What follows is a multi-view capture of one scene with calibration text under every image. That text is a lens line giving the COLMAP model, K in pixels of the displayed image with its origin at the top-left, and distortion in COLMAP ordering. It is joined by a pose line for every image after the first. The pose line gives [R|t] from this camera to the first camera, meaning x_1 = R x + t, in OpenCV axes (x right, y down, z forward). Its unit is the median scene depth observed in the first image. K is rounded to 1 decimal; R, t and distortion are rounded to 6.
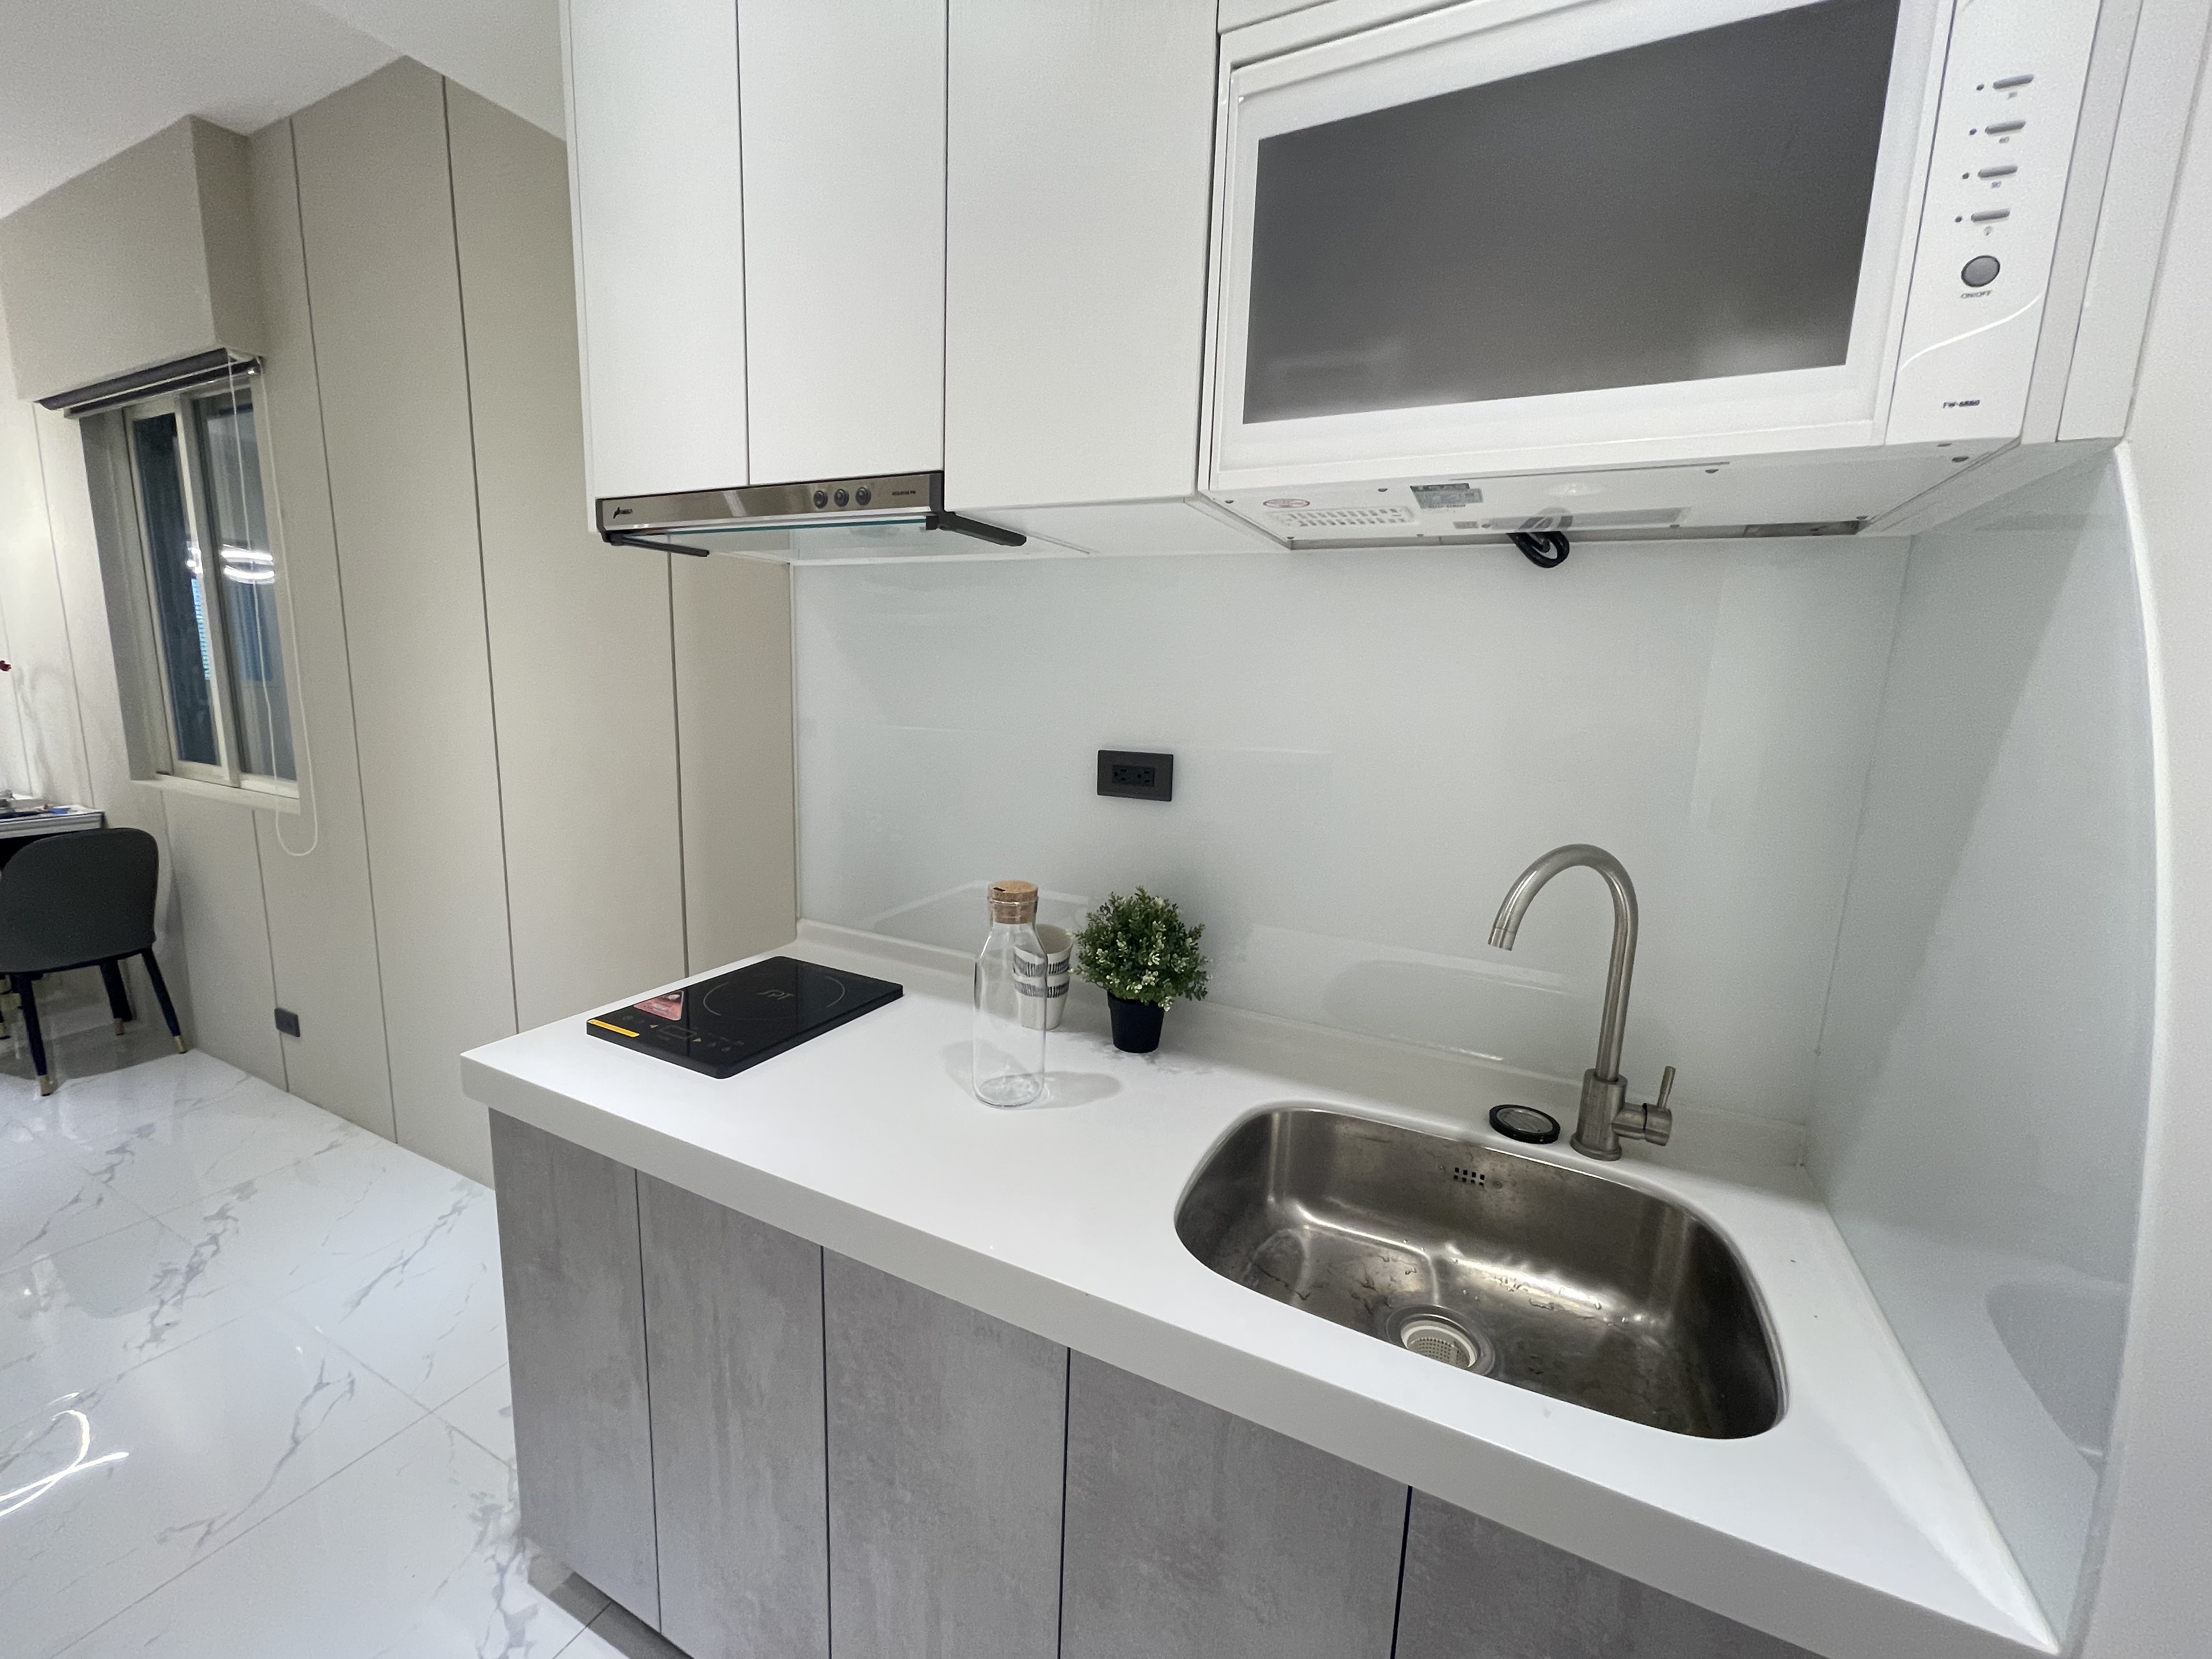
lens RADIAL K [[896.9, 0, 1099.0], [0, 896.9, 832.3], [0, 0, 1]] dist [-0.000293, -0.000649]
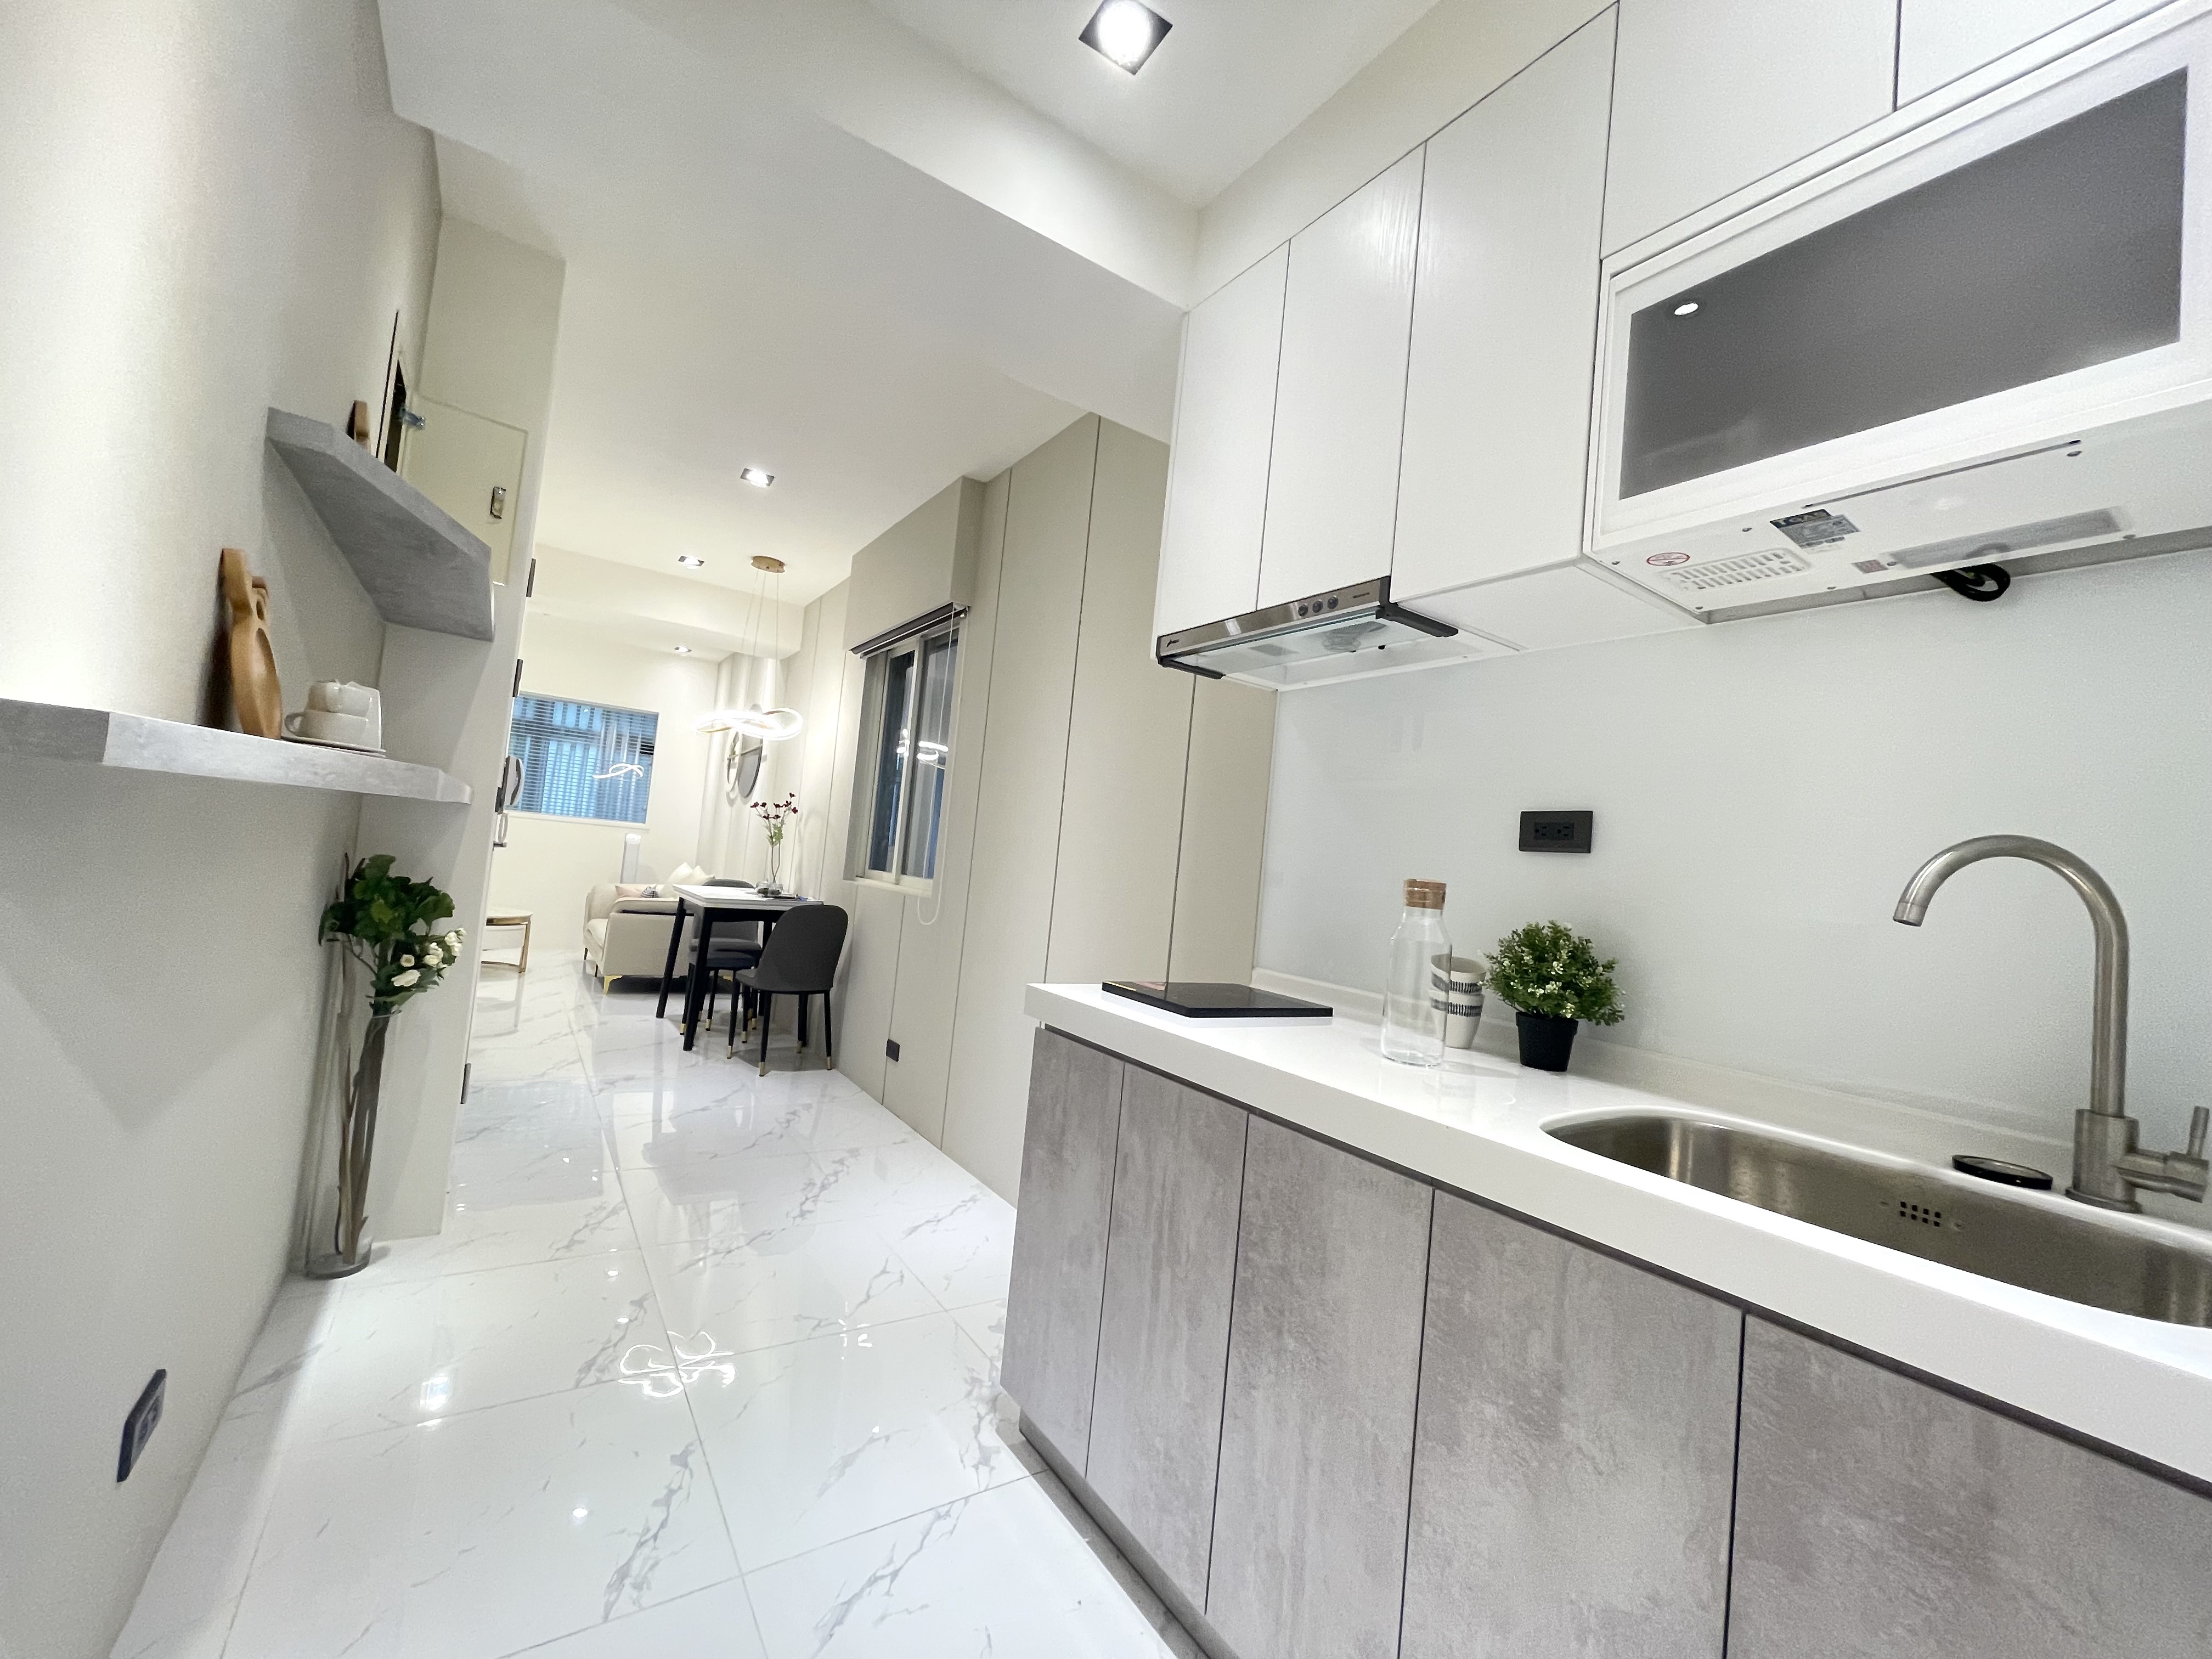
lens RADIAL K [[896.9, 0, 1104.9], [0, 896.9, 822.6], [0, 0, 1]] dist [-0.000293, -0.000649]
pose [[0.872104, 0.021680, -0.488839, 0.111697], [-0.144976, 0.965611, -0.215816, 0.287377], [0.467350, 0.259084, 0.845257, -0.251196]]
